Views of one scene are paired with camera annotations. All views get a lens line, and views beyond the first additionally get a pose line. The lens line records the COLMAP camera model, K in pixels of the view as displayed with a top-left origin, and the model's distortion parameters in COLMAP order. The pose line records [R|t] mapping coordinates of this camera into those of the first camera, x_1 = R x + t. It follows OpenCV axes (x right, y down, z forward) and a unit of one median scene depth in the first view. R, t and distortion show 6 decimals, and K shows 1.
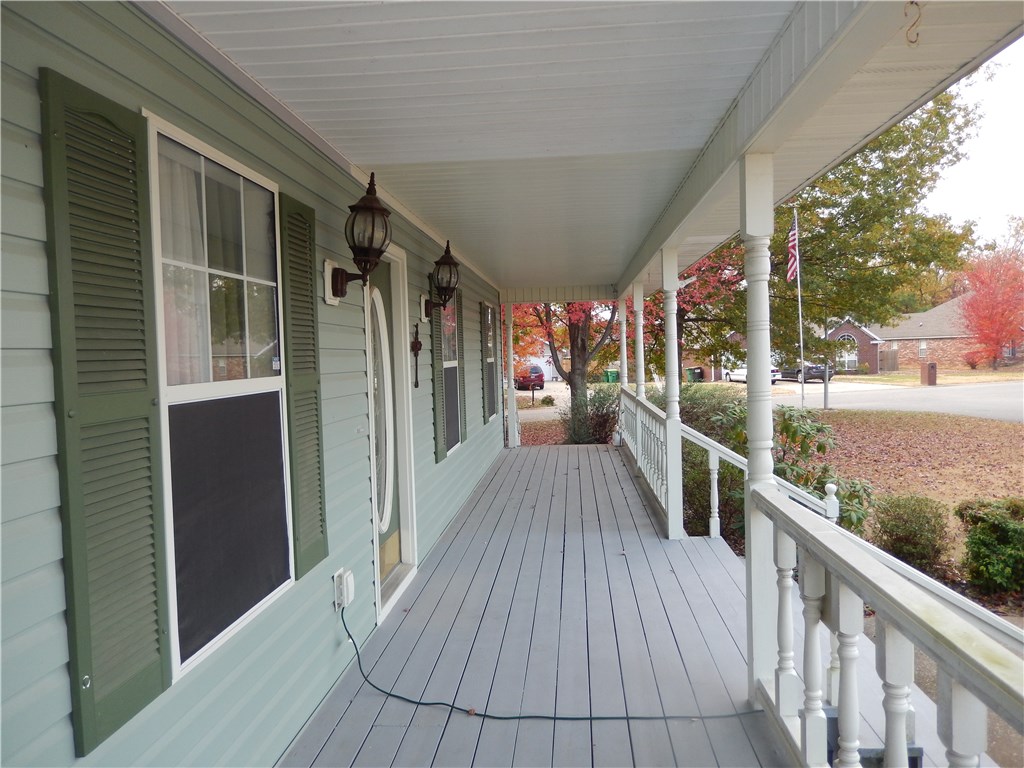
lens RADIAL K [[763.1, 0, 514.7], [0, 763.1, 385.8], [0, 0, 1]] dist [-0.005275, -0.008008]
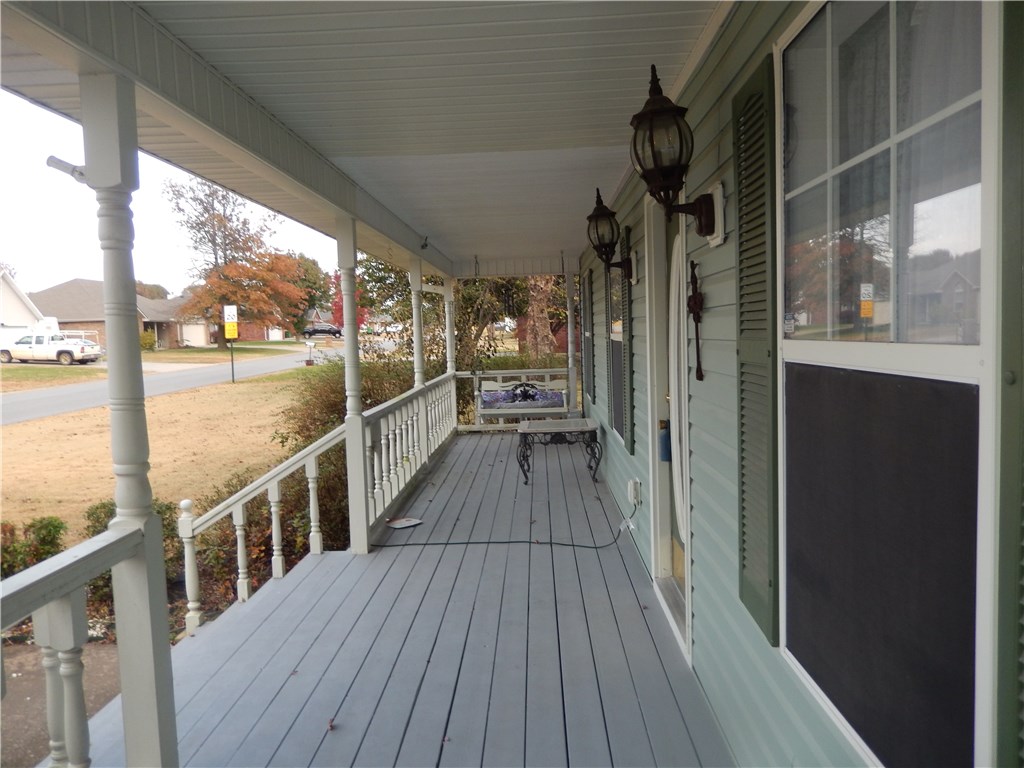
lens RADIAL K [[763.1, 0, 514.7], [0, 763.1, 385.8], [0, 0, 1]] dist [-0.005275, -0.008008]
pose [[-0.996867, 0.064998, -0.045069, 0.033030], [0.059453, 0.991582, 0.115027, -0.076824], [0.052166, 0.111987, -0.992339, 1.837044]]
